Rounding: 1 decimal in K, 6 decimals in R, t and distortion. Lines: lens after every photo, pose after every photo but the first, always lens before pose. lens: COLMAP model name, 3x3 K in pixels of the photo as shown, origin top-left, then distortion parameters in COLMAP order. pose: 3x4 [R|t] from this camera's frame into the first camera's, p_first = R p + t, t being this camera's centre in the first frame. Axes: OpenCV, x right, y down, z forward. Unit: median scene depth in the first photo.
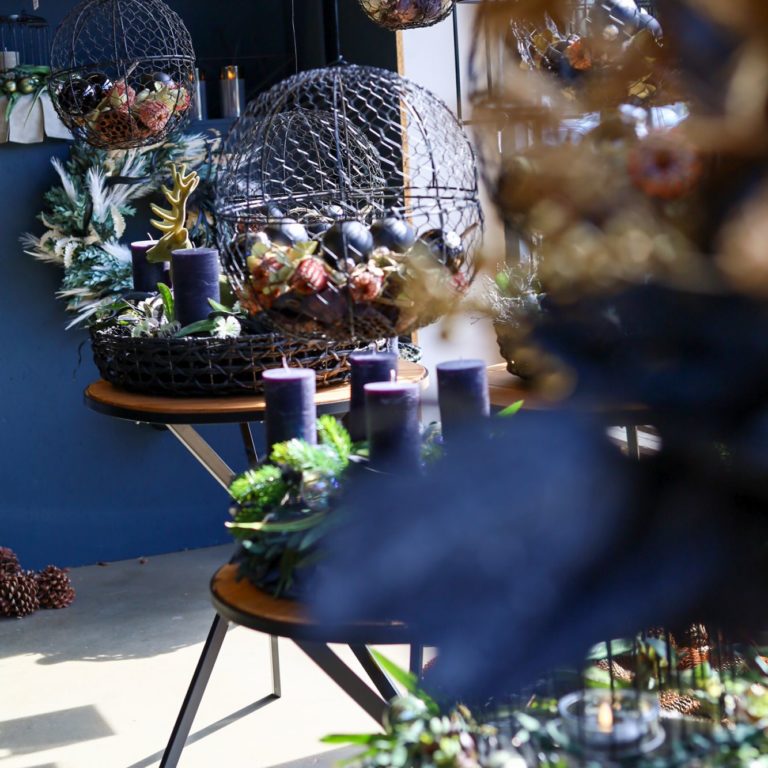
lens RADIAL K [[1676.9, 0, 384.0], [0, 1676.9, 384.0], [0, 0, 1]] dist [-0.073218, -0.148081]
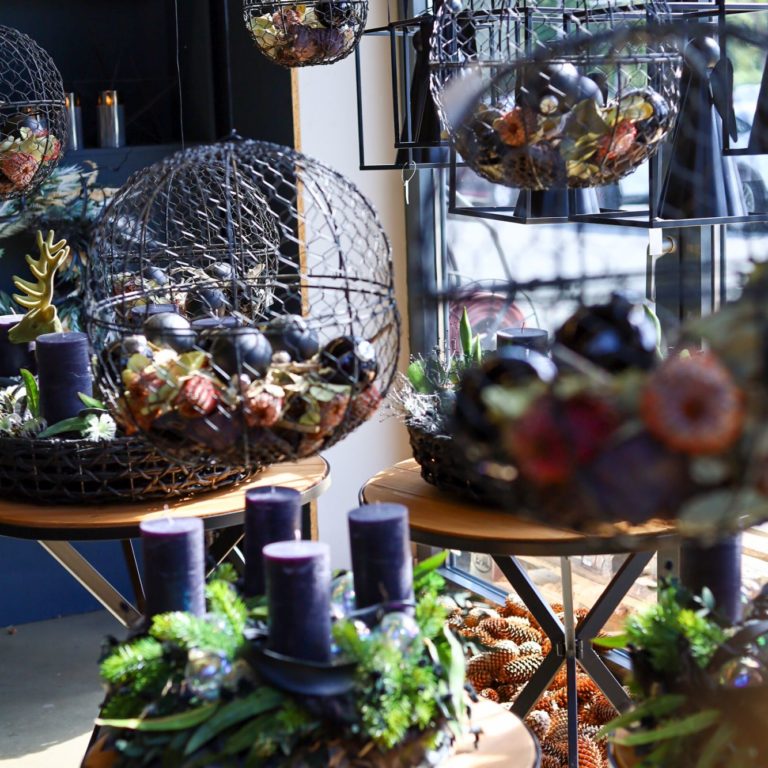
lens RADIAL K [[1676.9, 0, 384.0], [0, 1676.9, 384.0], [0, 0, 1]] dist [-0.073218, -0.148081]
pose [[0.997591, 0.002844, 0.069310, -0.007204], [-0.003593, 0.999936, 0.010688, -0.065902], [-0.069275, -0.010911, 0.997538, 0.125370]]
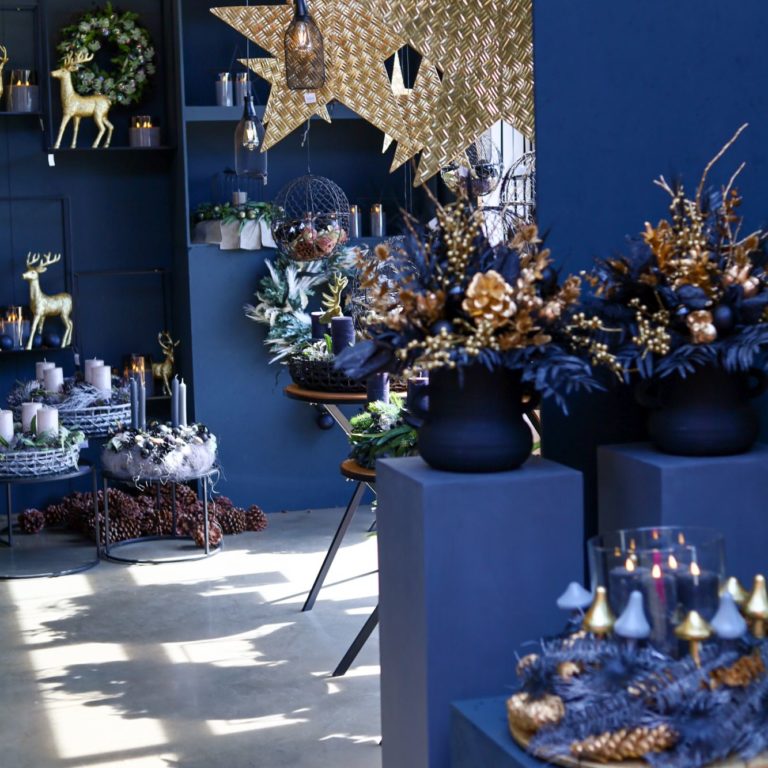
lens RADIAL K [[1676.9, 0, 384.0], [0, 1676.9, 384.0], [0, 0, 1]] dist [-0.073218, -0.148081]
pose [[0.993907, 0.038662, -0.103223, 0.143289], [-0.043128, 0.998212, -0.041396, 0.078634], [0.101438, 0.045596, 0.993796, -0.966263]]
